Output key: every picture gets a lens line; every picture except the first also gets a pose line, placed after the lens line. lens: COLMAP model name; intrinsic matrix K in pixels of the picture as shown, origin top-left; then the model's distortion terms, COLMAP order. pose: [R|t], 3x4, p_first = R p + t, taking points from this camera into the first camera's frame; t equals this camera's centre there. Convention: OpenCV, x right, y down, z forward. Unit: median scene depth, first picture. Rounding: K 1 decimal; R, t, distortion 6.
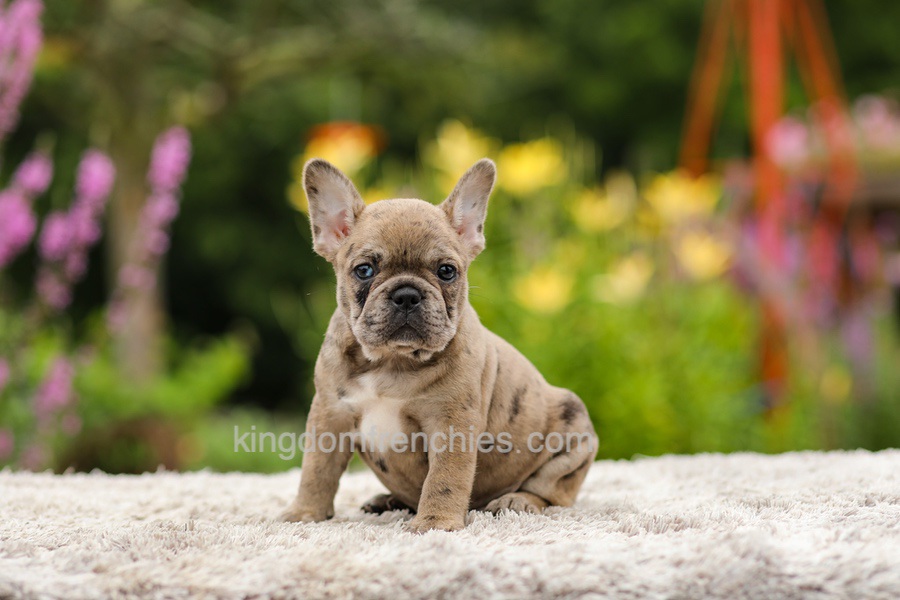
lens RADIAL K [[2407.8, 0, 450.0], [0, 2407.8, 300.0], [0, 0, 1]] dist [0.187234, -2.512952]
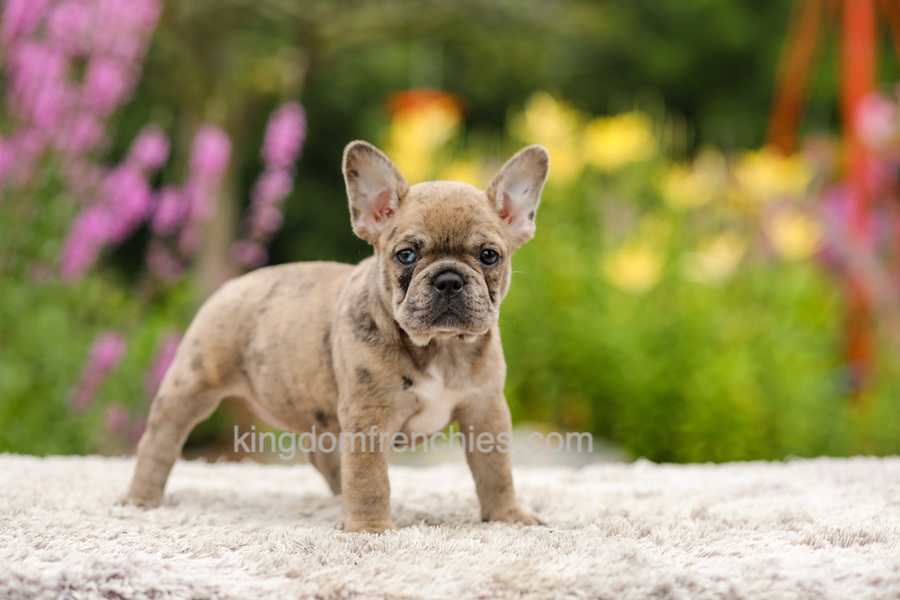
lens RADIAL K [[2407.8, 0, 450.0], [0, 2407.8, 300.0], [0, 0, 1]] dist [0.187234, -2.512952]
pose [[0.999645, 0.020640, -0.016835, -0.065138], [-0.020352, 0.999647, 0.017065, -0.019862], [0.017181, -0.016717, 0.999713, 0.005929]]
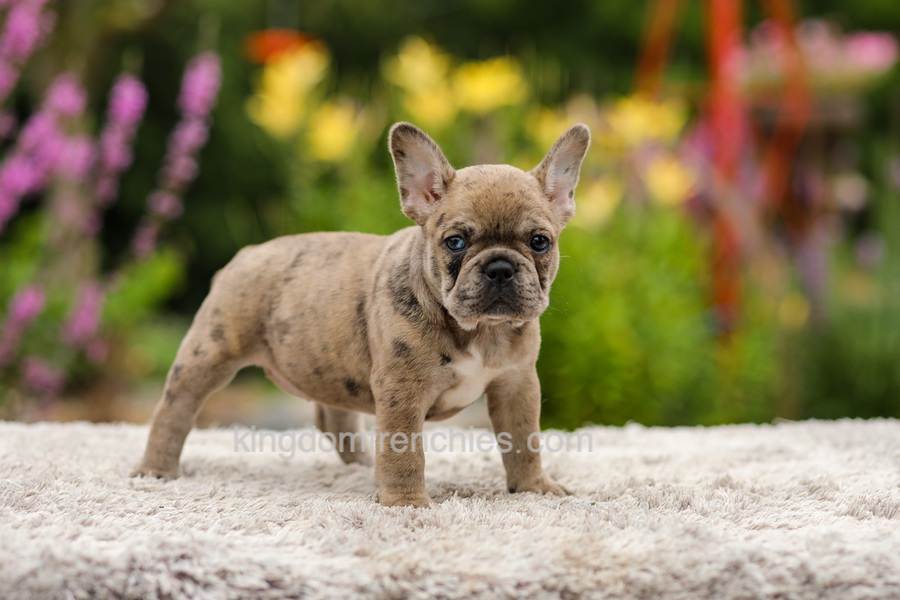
lens RADIAL K [[2407.8, 0, 450.0], [0, 2407.8, 300.0], [0, 0, 1]] dist [0.187234, -2.512952]
pose [[0.997442, 0.020982, 0.068330, -0.176999], [-0.024007, 0.998754, 0.043759, -0.035576], [-0.067327, -0.045288, 0.996703, 0.017255]]
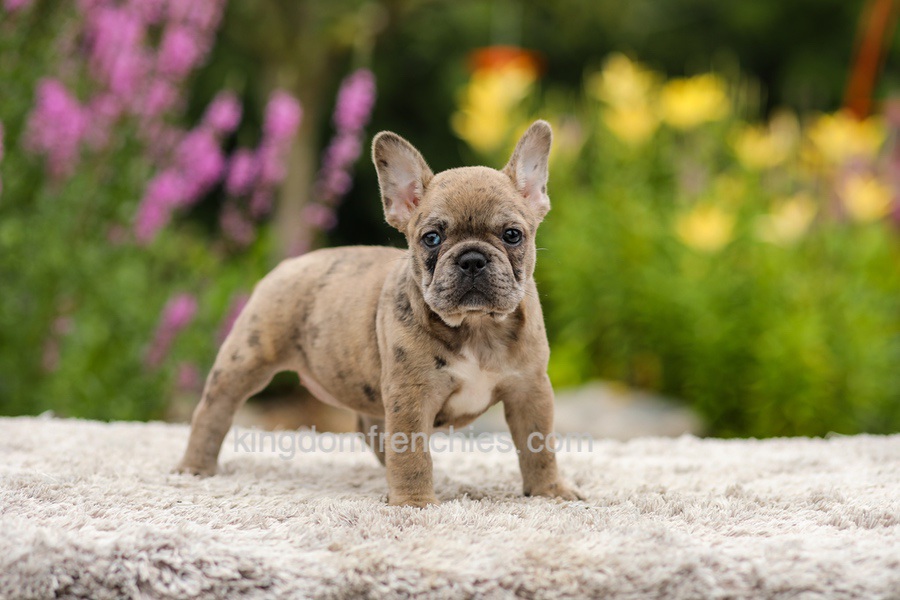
lens RADIAL K [[2407.8, 0, 450.0], [0, 2407.8, 300.0], [0, 0, 1]] dist [0.187234, -2.512952]
pose [[0.998012, 0.034356, -0.052846, -0.043260], [-0.032190, 0.998628, 0.041296, -0.039905], [0.054192, -0.039513, 0.997748, -0.035157]]
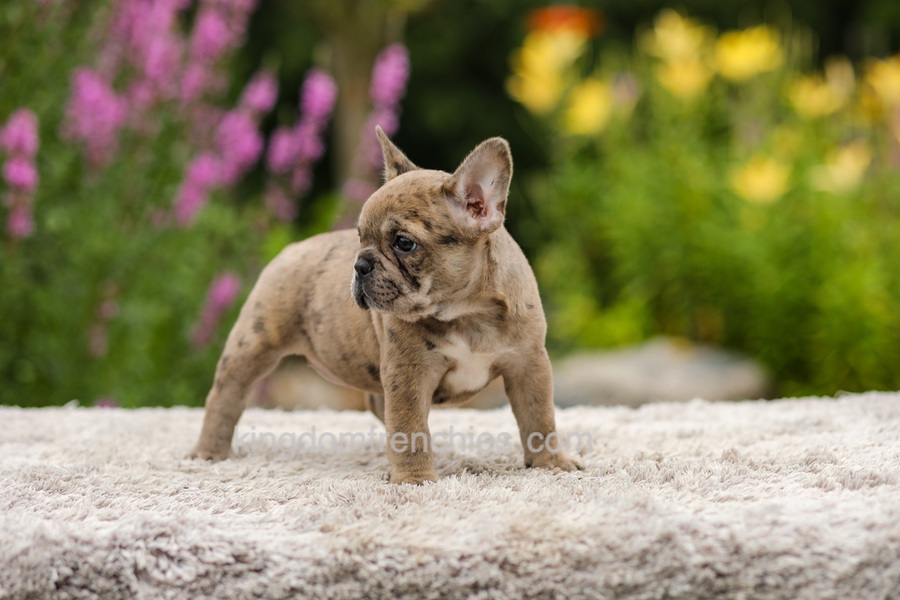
lens RADIAL K [[2407.8, 0, 450.0], [0, 2407.8, 300.0], [0, 0, 1]] dist [0.187234, -2.512952]
pose [[0.995593, -0.006375, -0.093558, 0.011408], [0.012078, 0.998094, 0.060517, -0.054478], [0.092994, -0.061381, 0.993773, -0.058531]]
